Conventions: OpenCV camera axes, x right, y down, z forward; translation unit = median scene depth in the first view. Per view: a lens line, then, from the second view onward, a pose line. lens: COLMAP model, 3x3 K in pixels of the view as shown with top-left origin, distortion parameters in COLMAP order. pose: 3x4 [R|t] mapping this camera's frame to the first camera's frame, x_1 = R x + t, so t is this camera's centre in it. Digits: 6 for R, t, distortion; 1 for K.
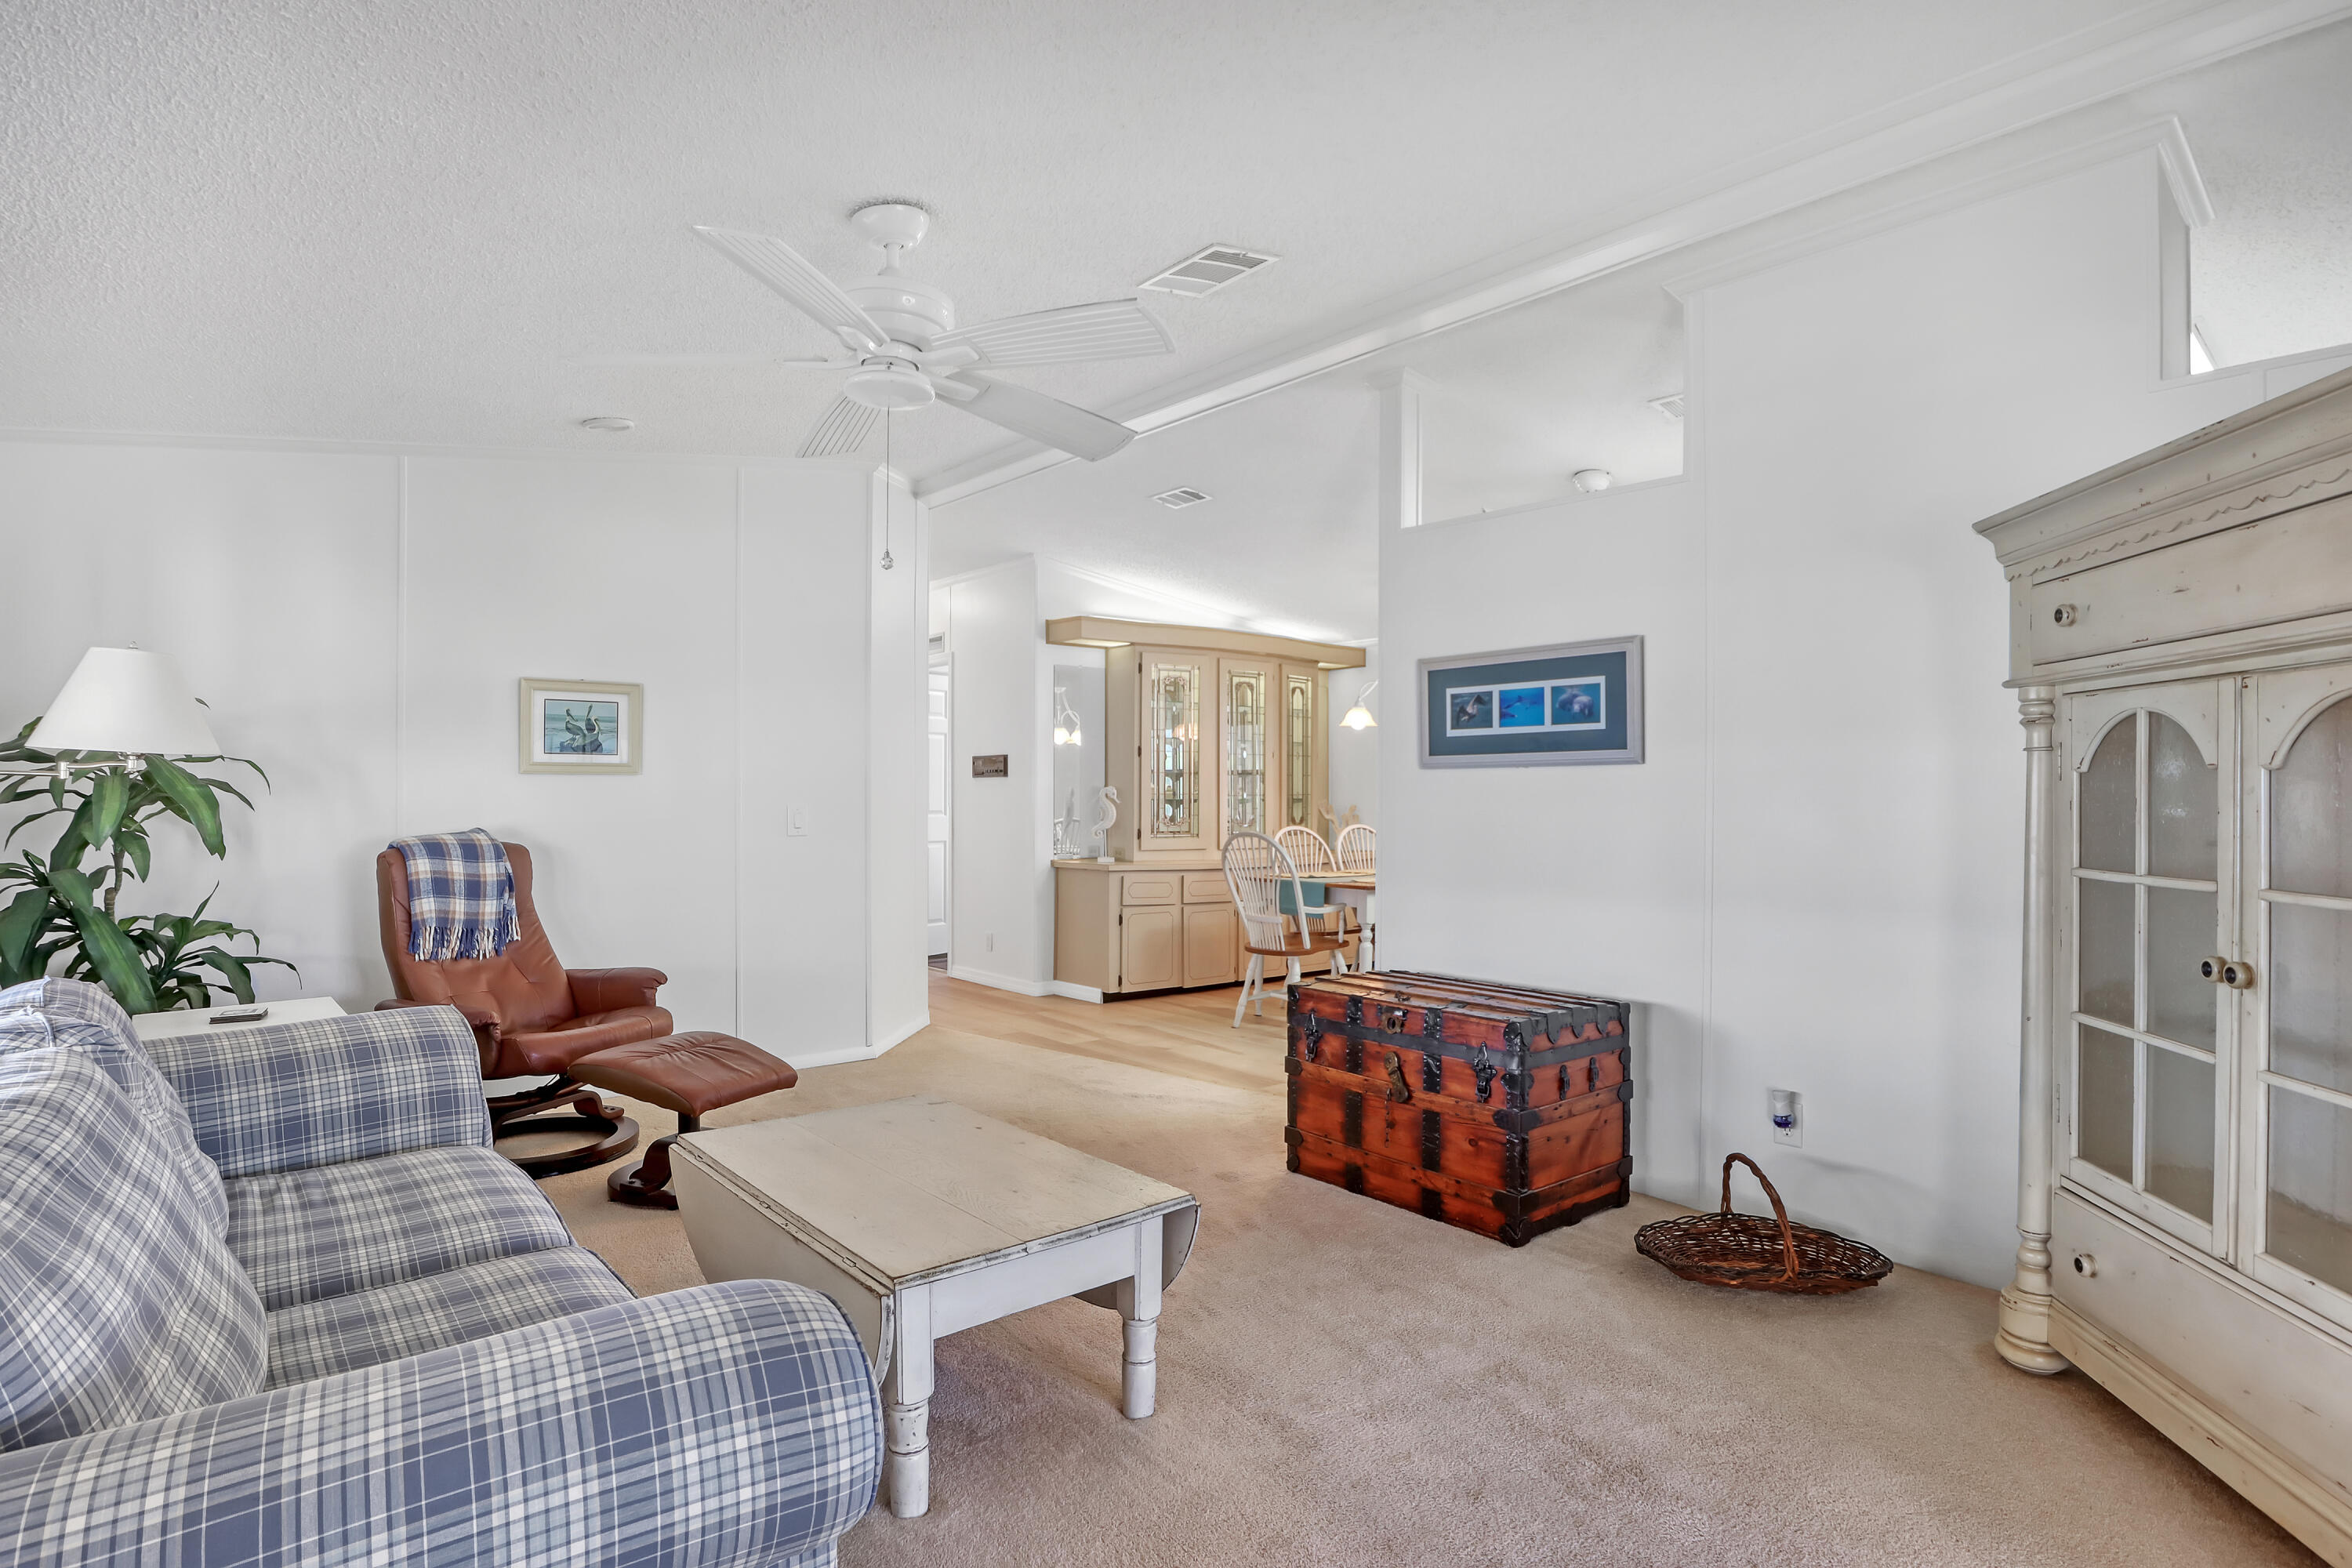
lens RADIAL K [[1259.6, 0, 1172.1], [0, 1259.6, 794.4], [0, 0, 1]] dist [-0.000380, 0.000005]
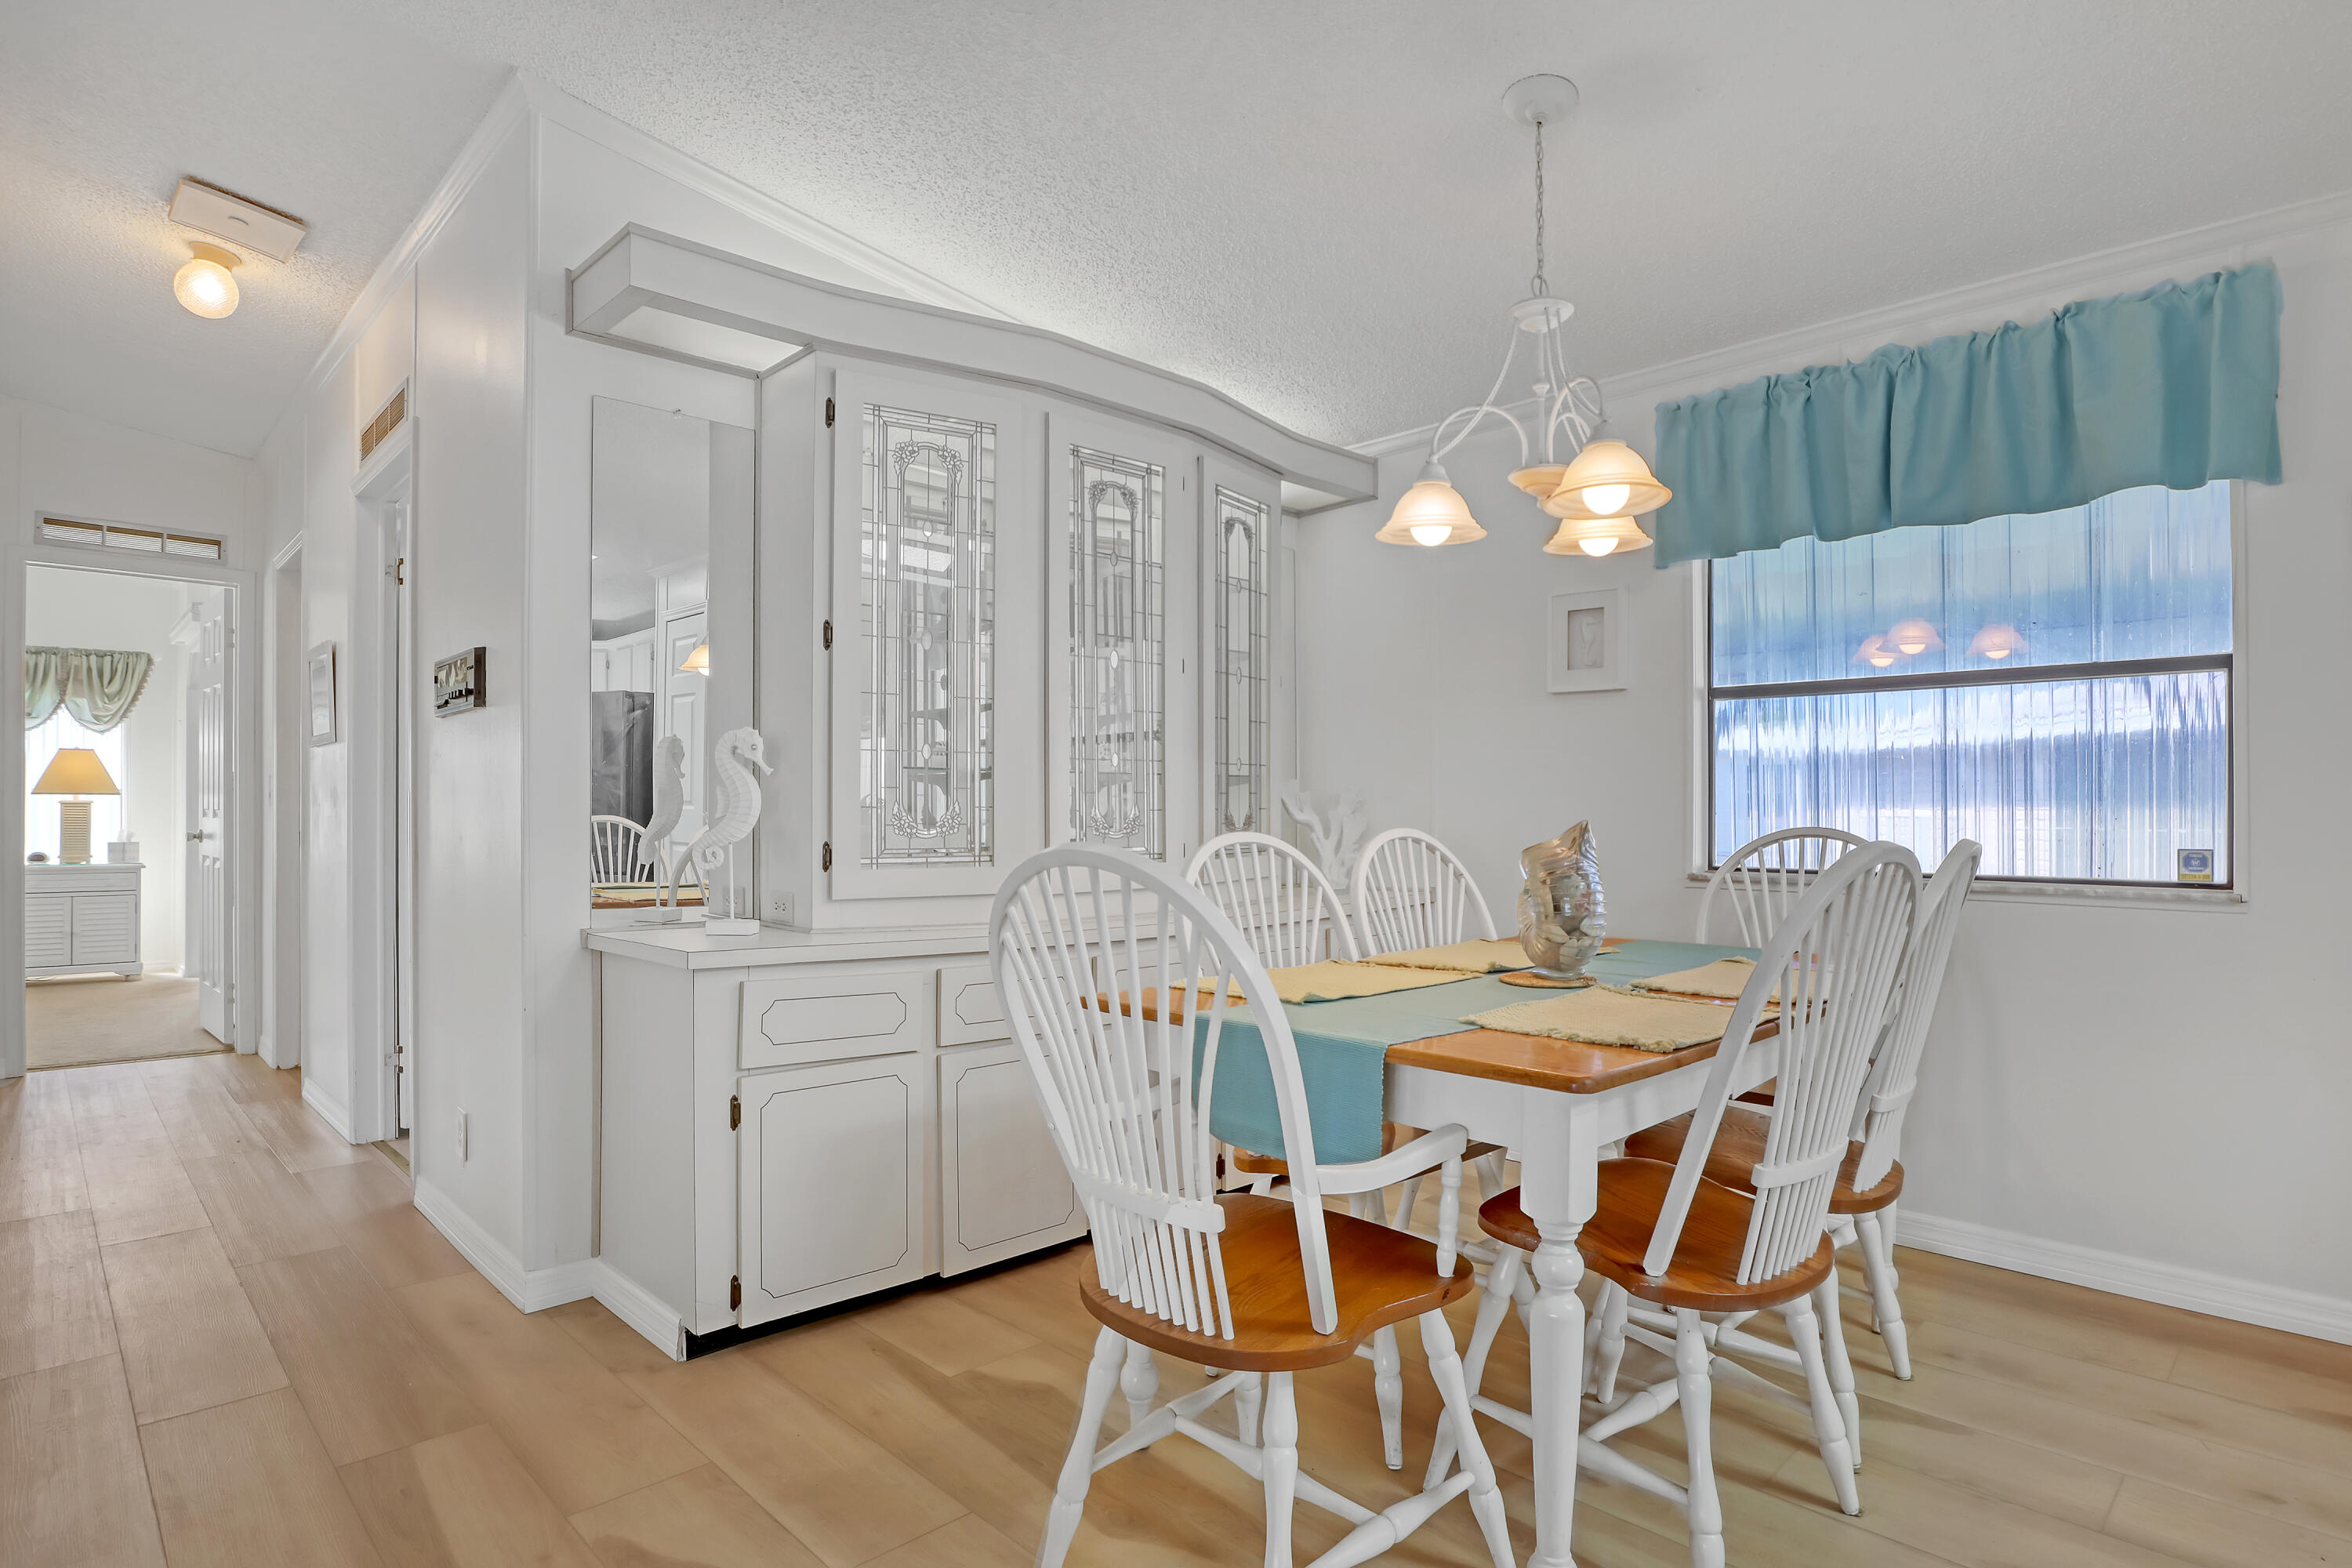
lens RADIAL K [[1259.6, 0, 1172.1], [0, 1259.6, 794.5], [0, 0, 1]] dist [-0.000380, 0.000005]
pose [[0.997450, -0.003291, 0.071296, 0.048574], [0.004236, 0.999905, -0.013101, 0.018061], [-0.071246, 0.013370, 0.997369, 0.611784]]
